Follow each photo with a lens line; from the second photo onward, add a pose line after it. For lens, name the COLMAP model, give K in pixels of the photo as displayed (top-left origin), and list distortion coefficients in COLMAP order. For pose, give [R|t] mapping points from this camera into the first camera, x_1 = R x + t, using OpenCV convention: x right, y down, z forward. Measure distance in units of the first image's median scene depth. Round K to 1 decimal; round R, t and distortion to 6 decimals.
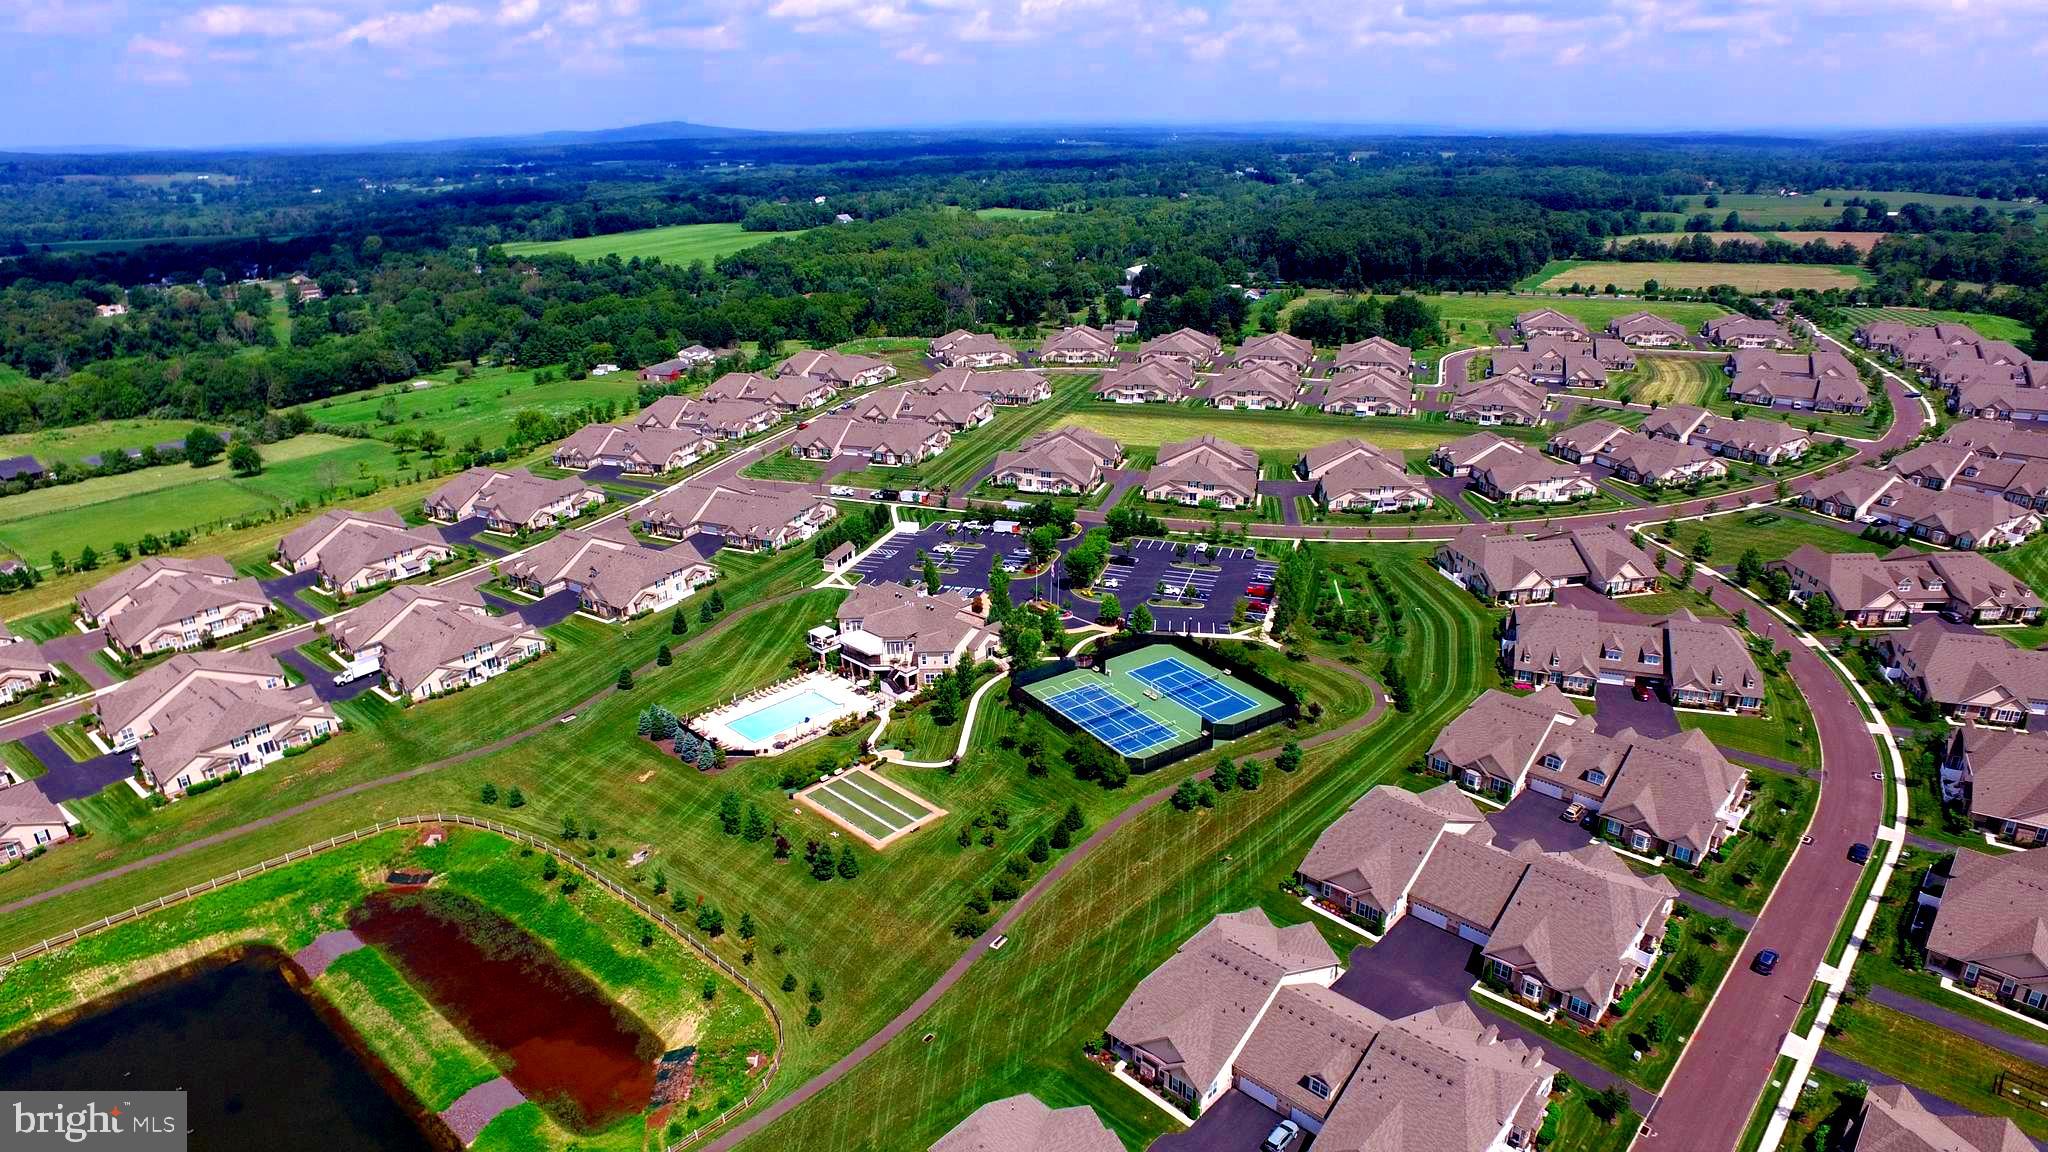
lens RADIAL K [[1197.3, 0, 1024.0], [0, 1197.3, 576.0], [0, 0, 1]] dist [-0.128765, 0.097661]
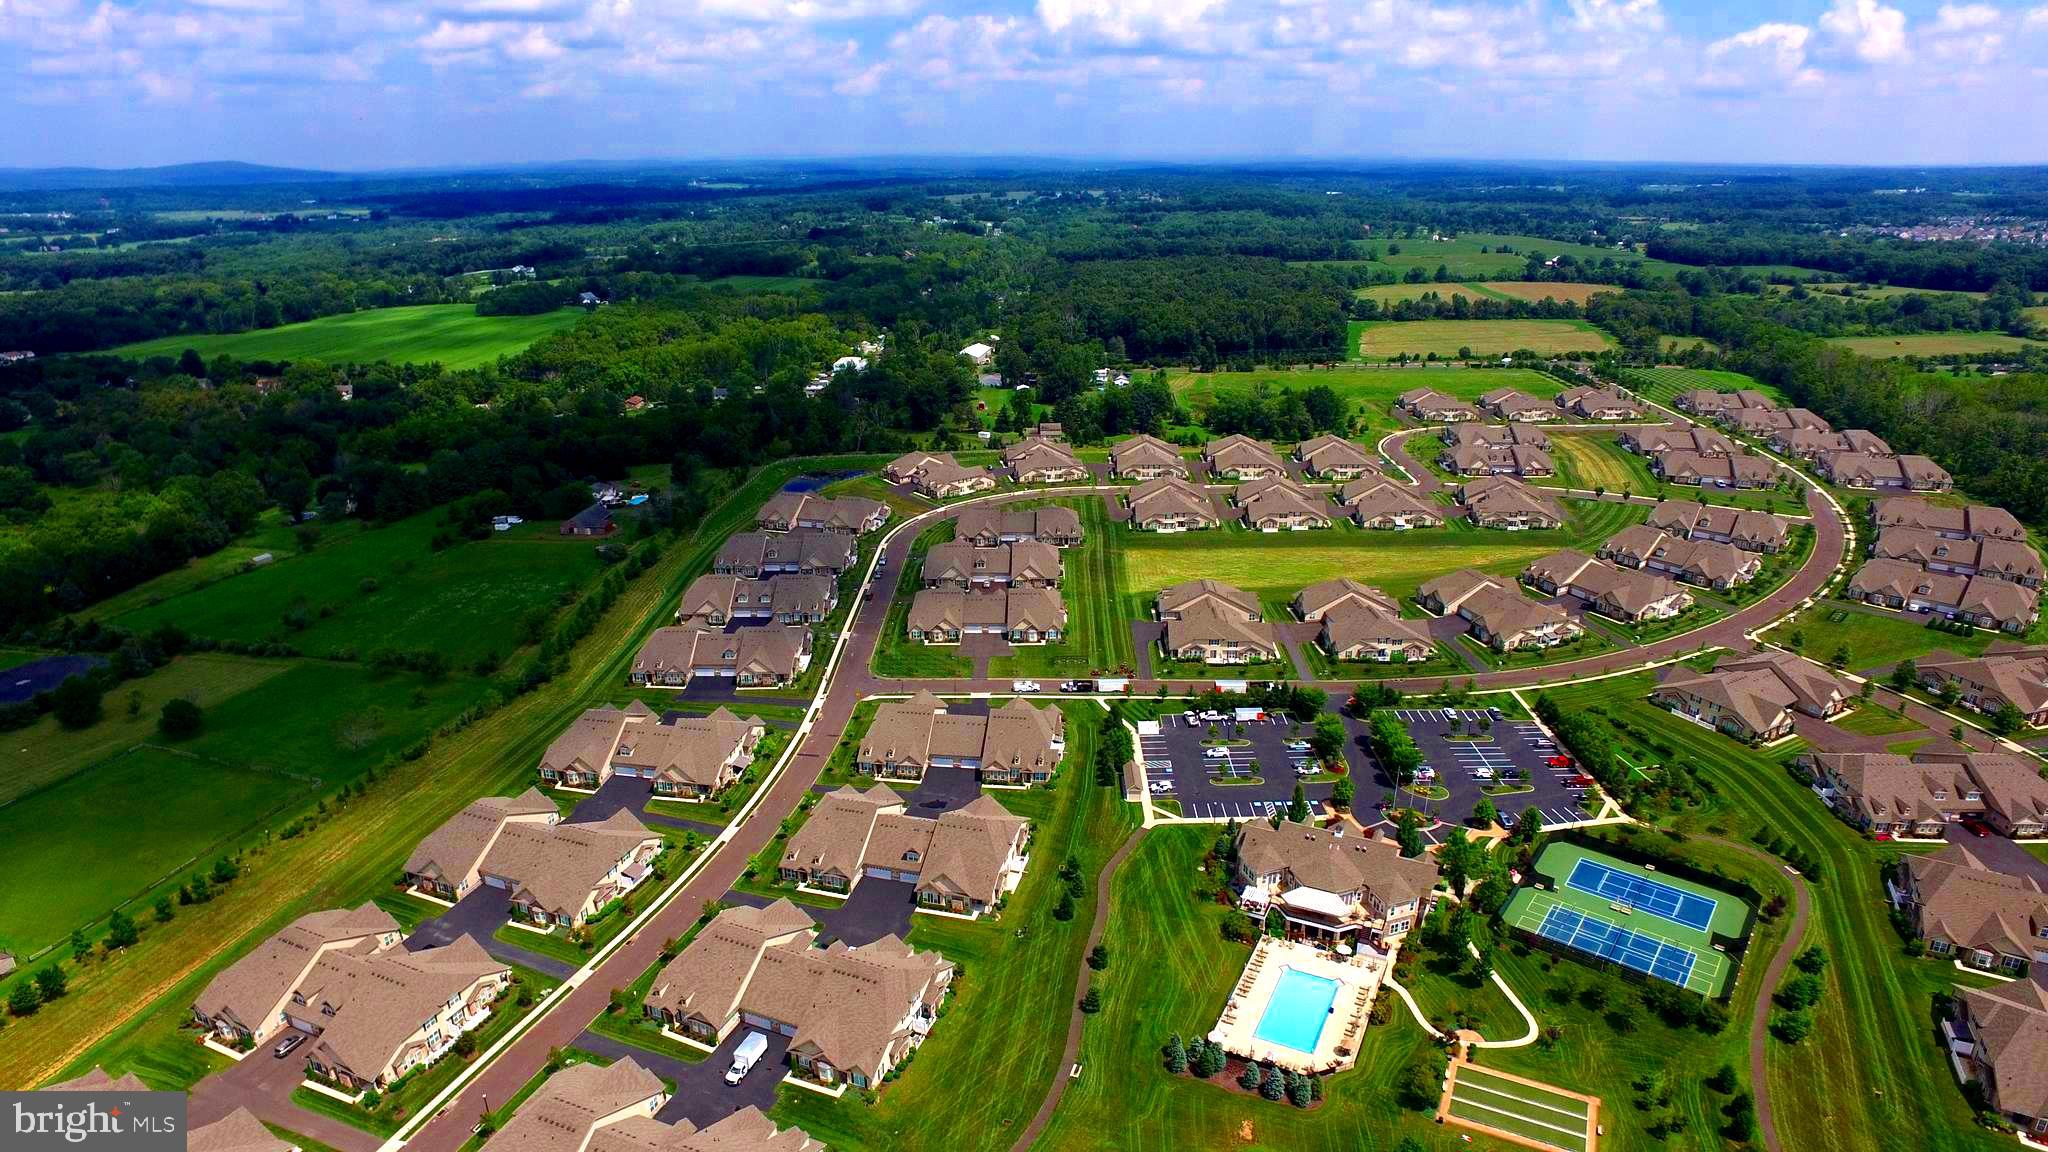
lens RADIAL K [[1197.3, 0, 1024.0], [0, 1197.3, 576.0], [0, 0, 1]] dist [-0.128765, 0.097661]
pose [[0.950390, -0.097662, 0.295333, -0.435882], [0.105005, 0.994430, -0.009067, -0.154304], [-0.292803, 0.039628, 0.955351, 0.137018]]
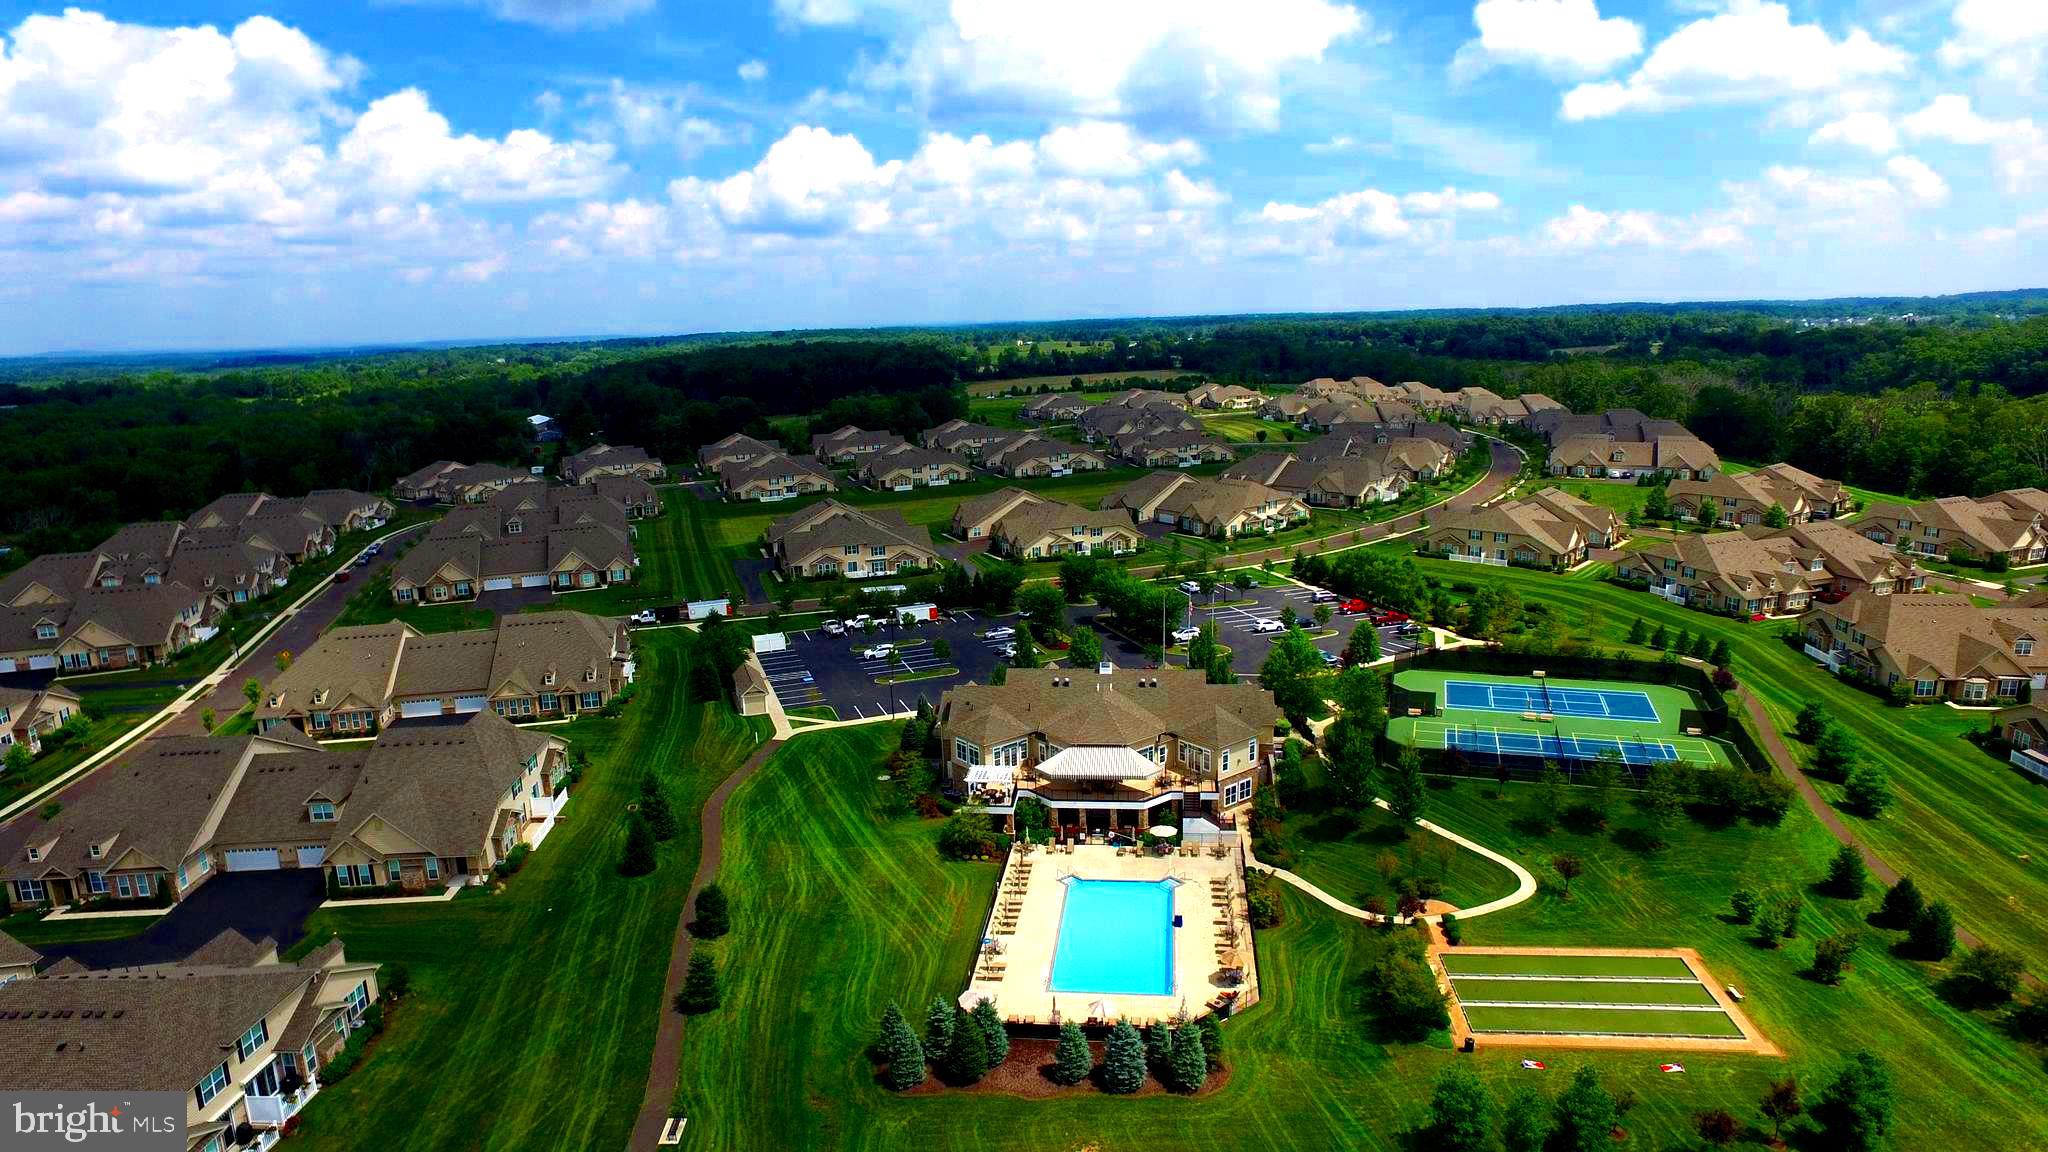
lens RADIAL K [[1197.3, 0, 1024.0], [0, 1197.3, 576.0], [0, 0, 1]] dist [-0.128765, 0.097661]
pose [[0.792297, -0.136319, 0.594712, -0.335199], [0.235332, 0.967576, -0.091732, 0.011787], [-0.562924, 0.212633, 0.798688, 0.431353]]
